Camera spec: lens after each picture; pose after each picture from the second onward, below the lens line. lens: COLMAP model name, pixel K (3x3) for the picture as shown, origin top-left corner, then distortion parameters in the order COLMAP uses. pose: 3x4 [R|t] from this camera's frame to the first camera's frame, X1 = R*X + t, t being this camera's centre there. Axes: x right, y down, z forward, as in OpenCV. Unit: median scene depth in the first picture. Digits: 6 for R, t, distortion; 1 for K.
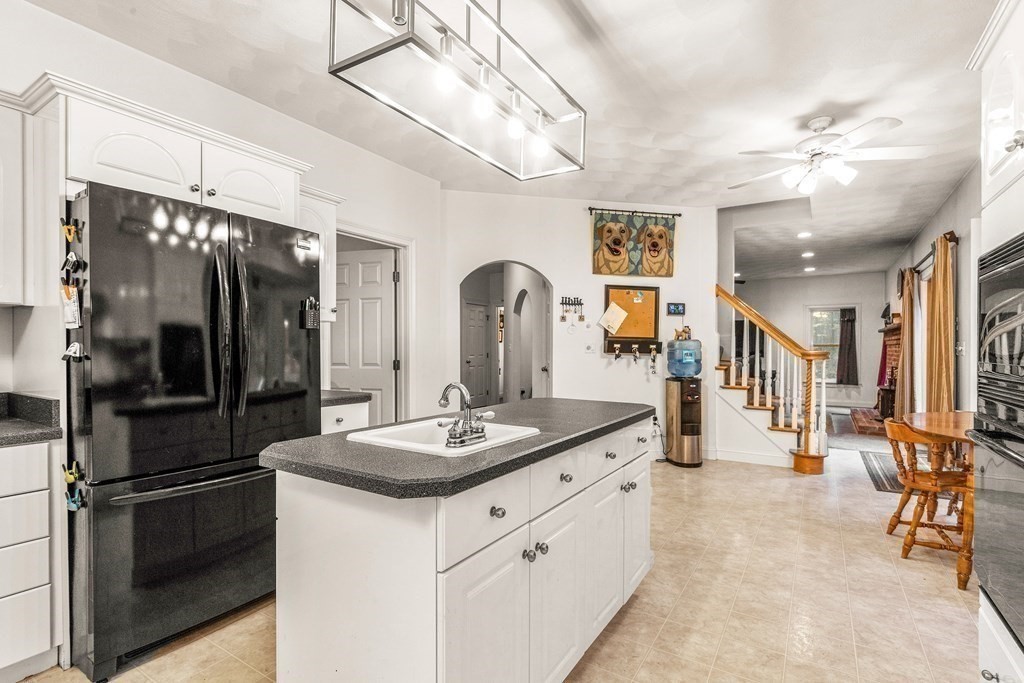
lens RADIAL K [[474.1, 0, 514.4], [0, 474.1, 353.9], [0, 0, 1]] dist [0.000529, -0.000102]
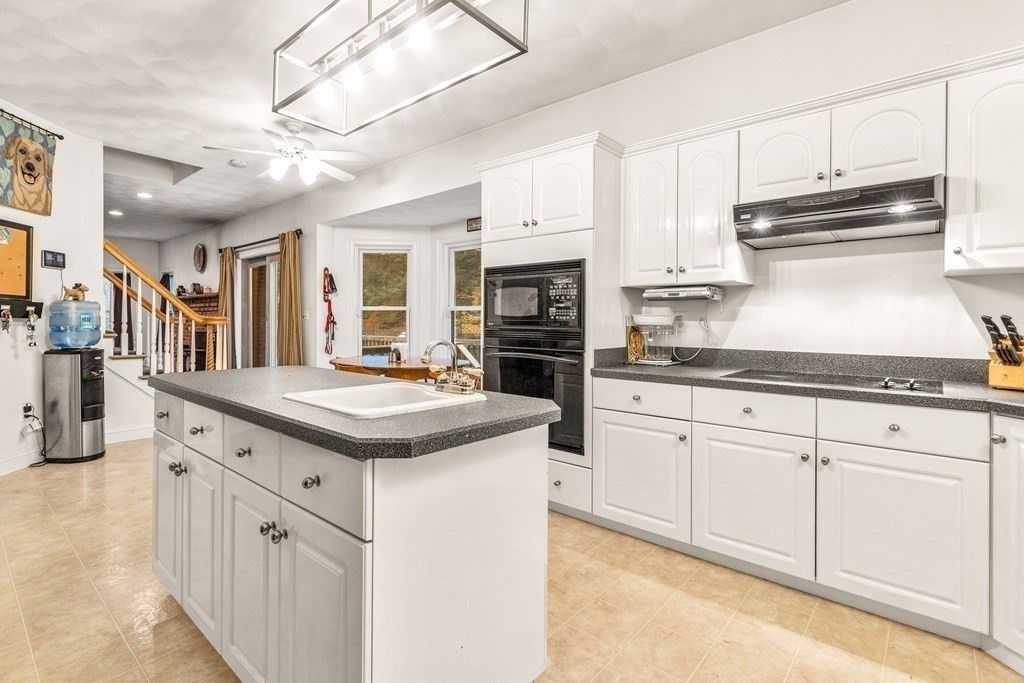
lens RADIAL K [[487.9, 0, 491.8], [0, 487.9, 322.1], [0, 0, 1]] dist [0.001463, 0.000175]
pose [[0.164621, -0.004431, 0.986347, -0.320736], [0.002542, 0.999988, 0.004068, 0.003892], [-0.986354, 0.001838, 0.164630, 0.186921]]
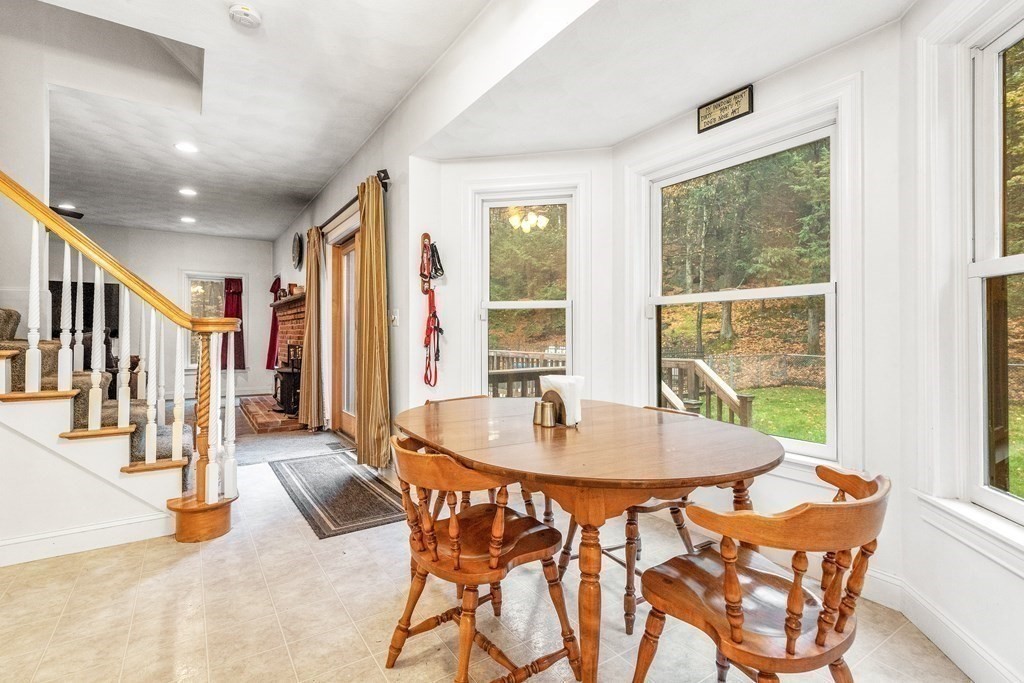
lens RADIAL K [[489.2, 0, 522.1], [0, 489.2, 330.1], [0, 0, 1]] dist [0.002053, -0.000016]
pose [[0.389925, 0.006501, 0.920824, 0.216489], [0.007276, 0.999922, -0.010141, 0.016541], [-0.920818, 0.010654, 0.389848, 0.396242]]
